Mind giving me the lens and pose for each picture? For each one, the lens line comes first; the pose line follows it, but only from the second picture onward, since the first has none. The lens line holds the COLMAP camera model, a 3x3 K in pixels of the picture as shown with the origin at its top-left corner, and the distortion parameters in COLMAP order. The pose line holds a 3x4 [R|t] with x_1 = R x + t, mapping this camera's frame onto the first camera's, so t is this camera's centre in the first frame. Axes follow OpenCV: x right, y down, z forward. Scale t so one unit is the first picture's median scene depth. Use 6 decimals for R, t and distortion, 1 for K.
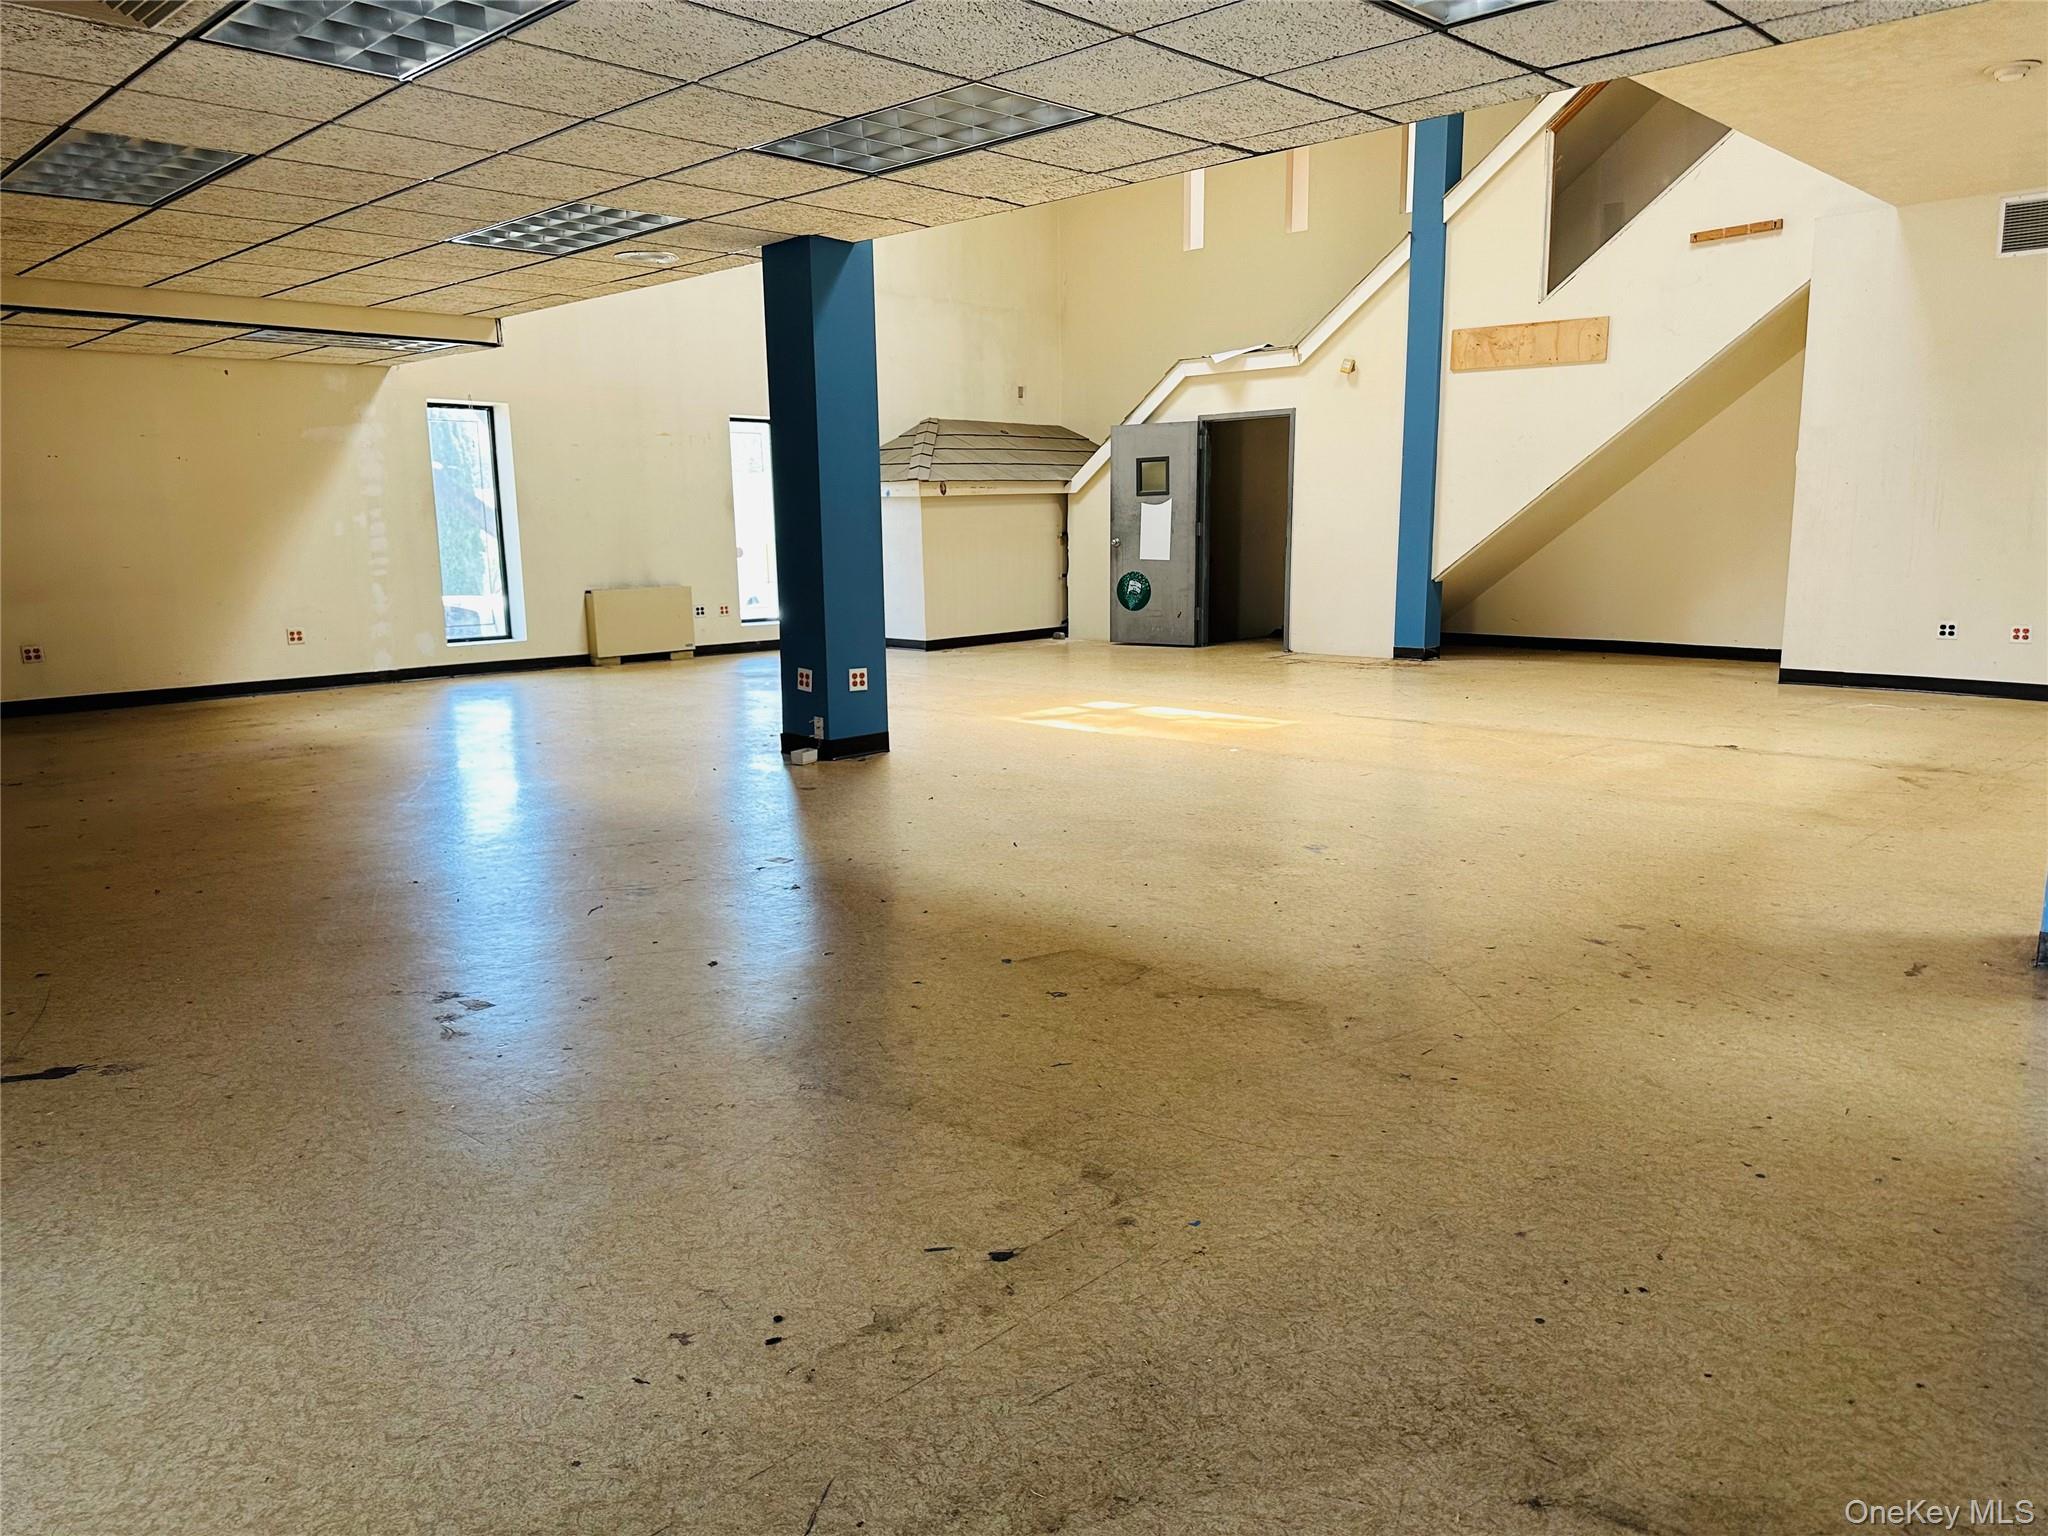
lens RADIAL K [[1437.3, 0, 1024.0], [0, 1437.3, 768.0], [0, 0, 1]] dist [0.118902, -0.152267]
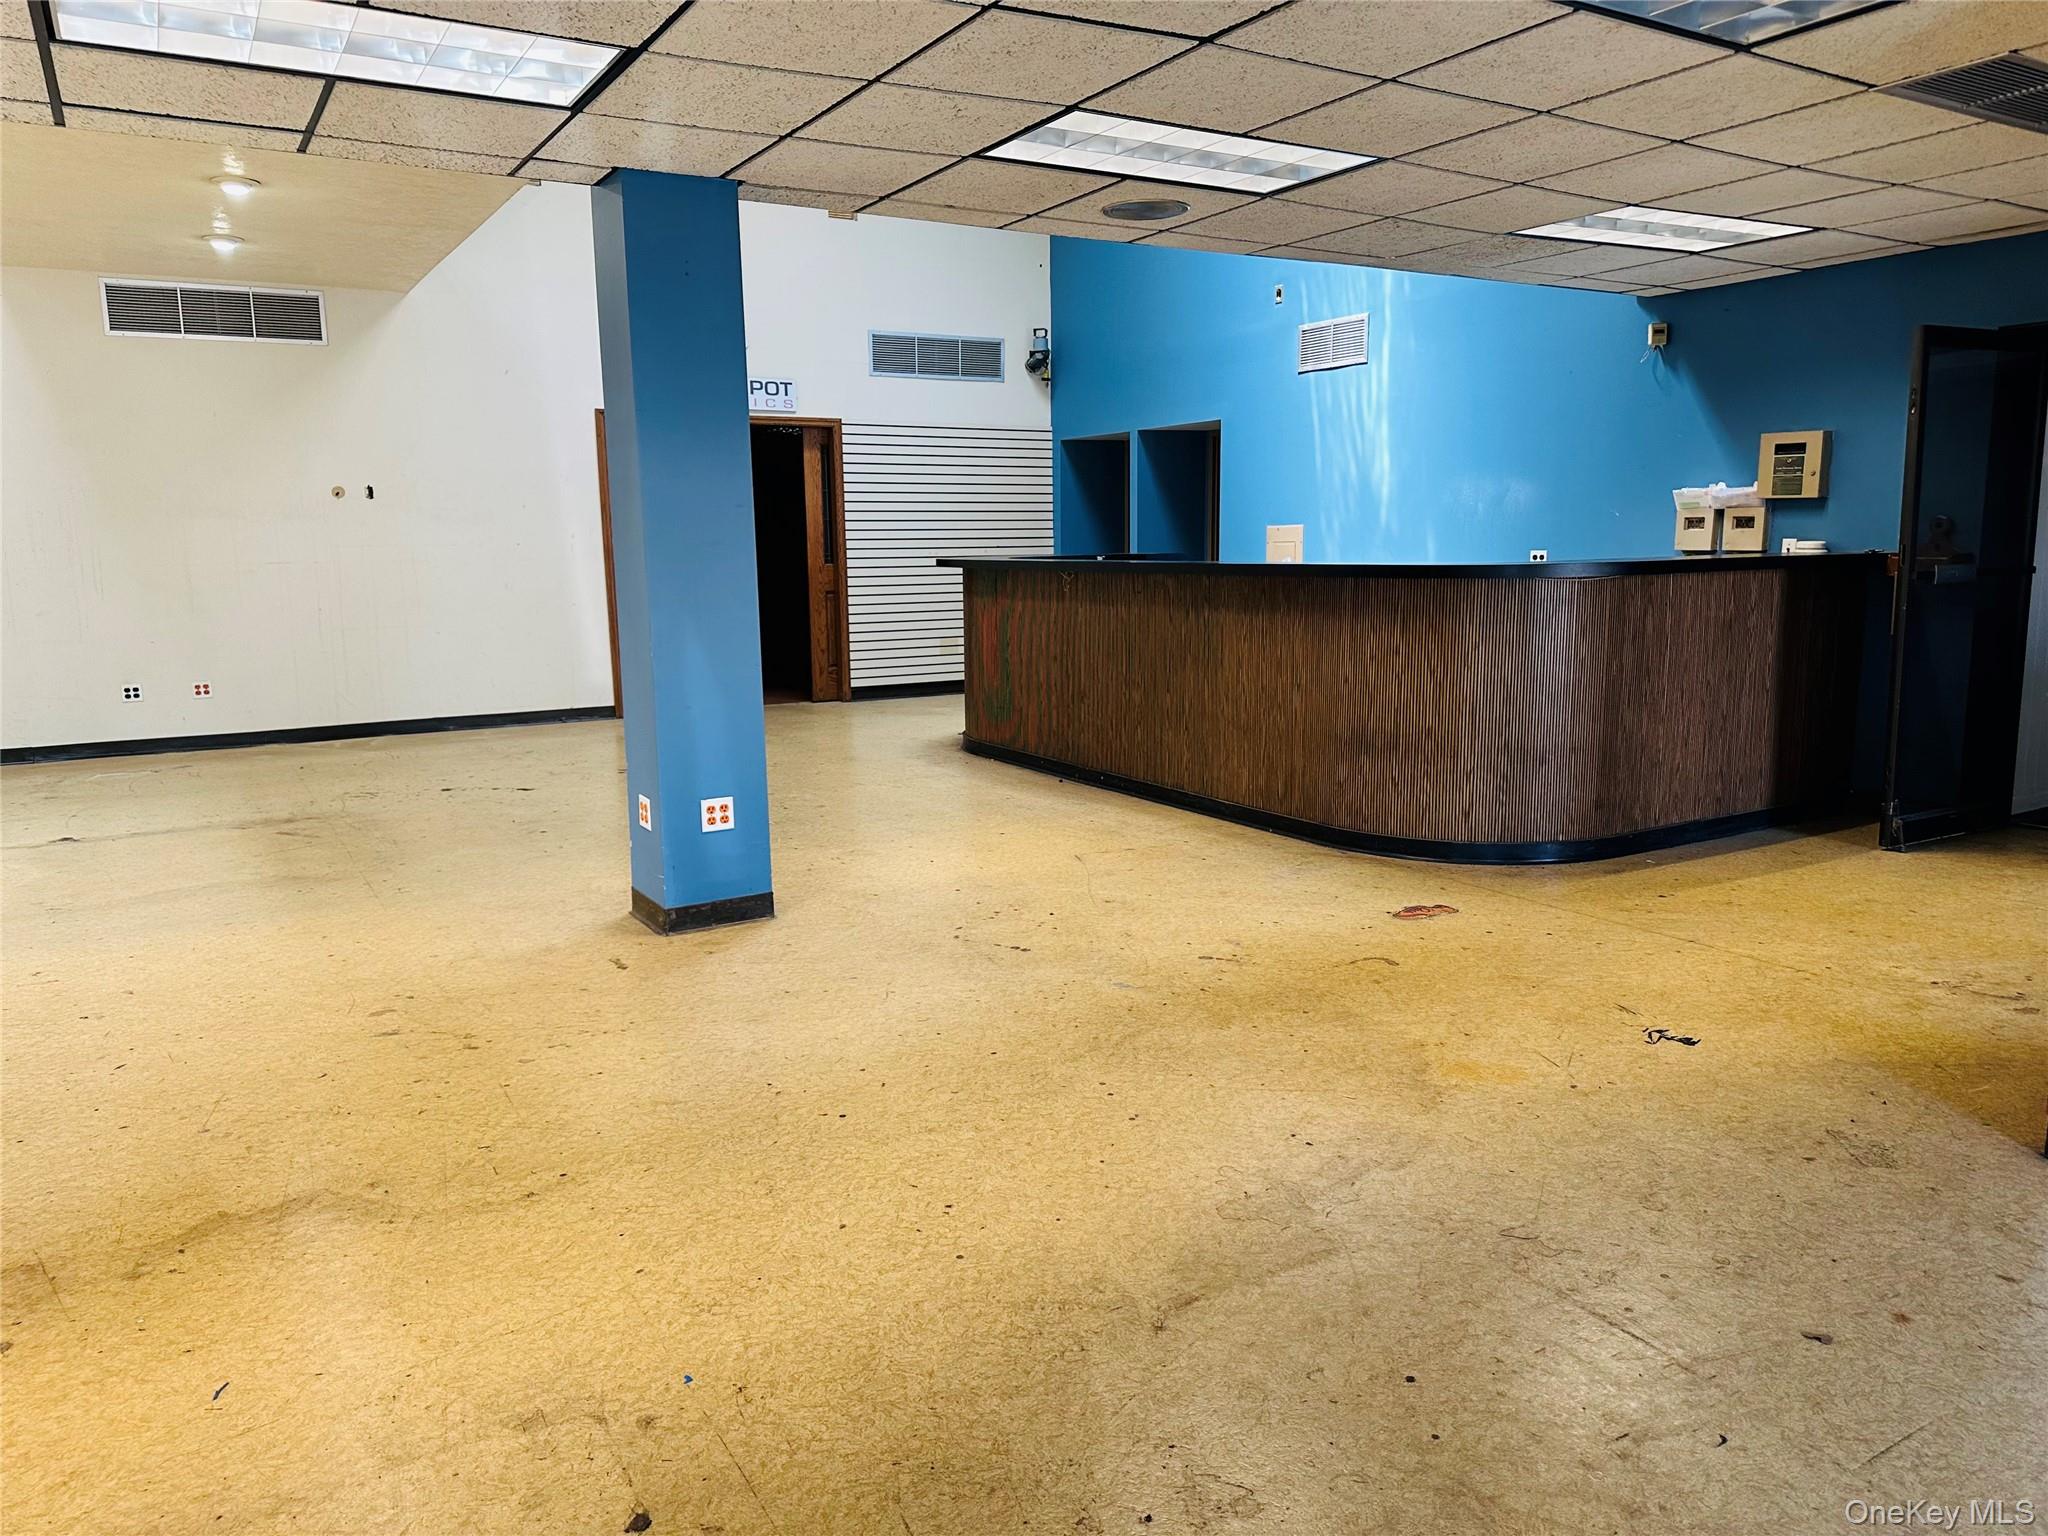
lens RADIAL K [[1437.2, 0, 1014.9], [0, 1437.2, 761.0], [0, 0, 1]] dist [0.115372, -0.166654]
pose [[0.264125, -0.141241, 0.954091, -0.161706], [0.175856, 0.979690, 0.096347, -0.032305], [-0.948321, 0.142334, 0.283599, 0.113631]]
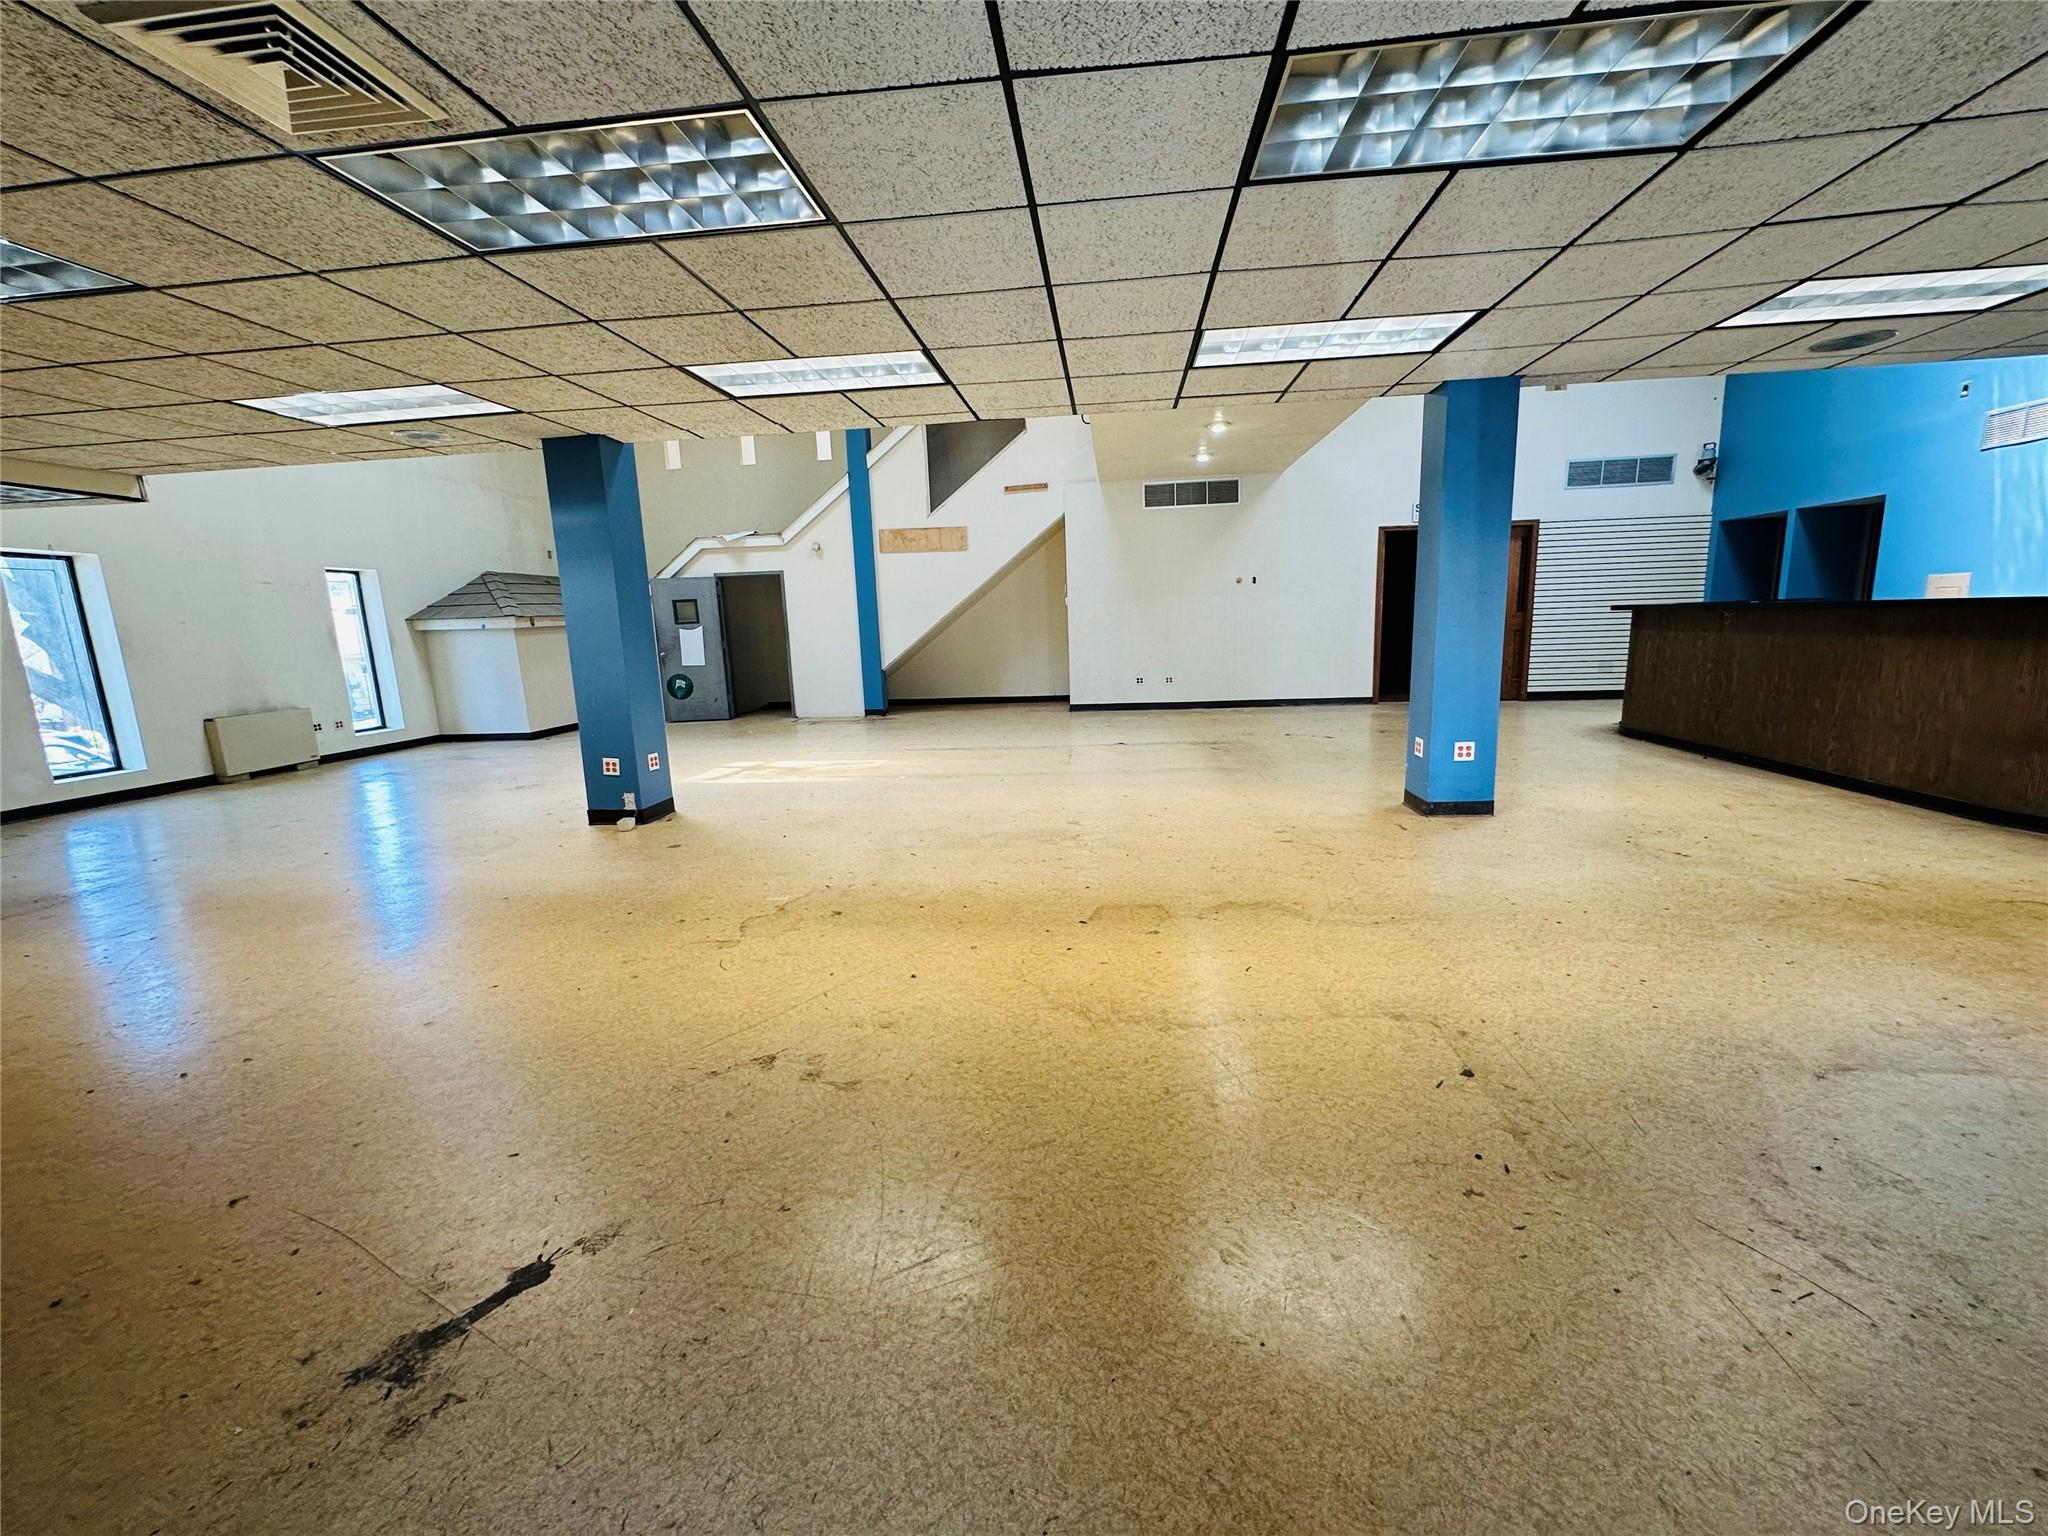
lens RADIAL K [[821.4, 0, 1024.0], [0, 821.4, 768.0], [0, 0, 1]] dist [-0.002173, 0.000222]
pose [[0.787281, -0.125312, 0.603727, -0.216740], [0.131120, 0.990760, 0.034661, -0.025926], [-0.602492, 0.051872, 0.796437, 0.124180]]
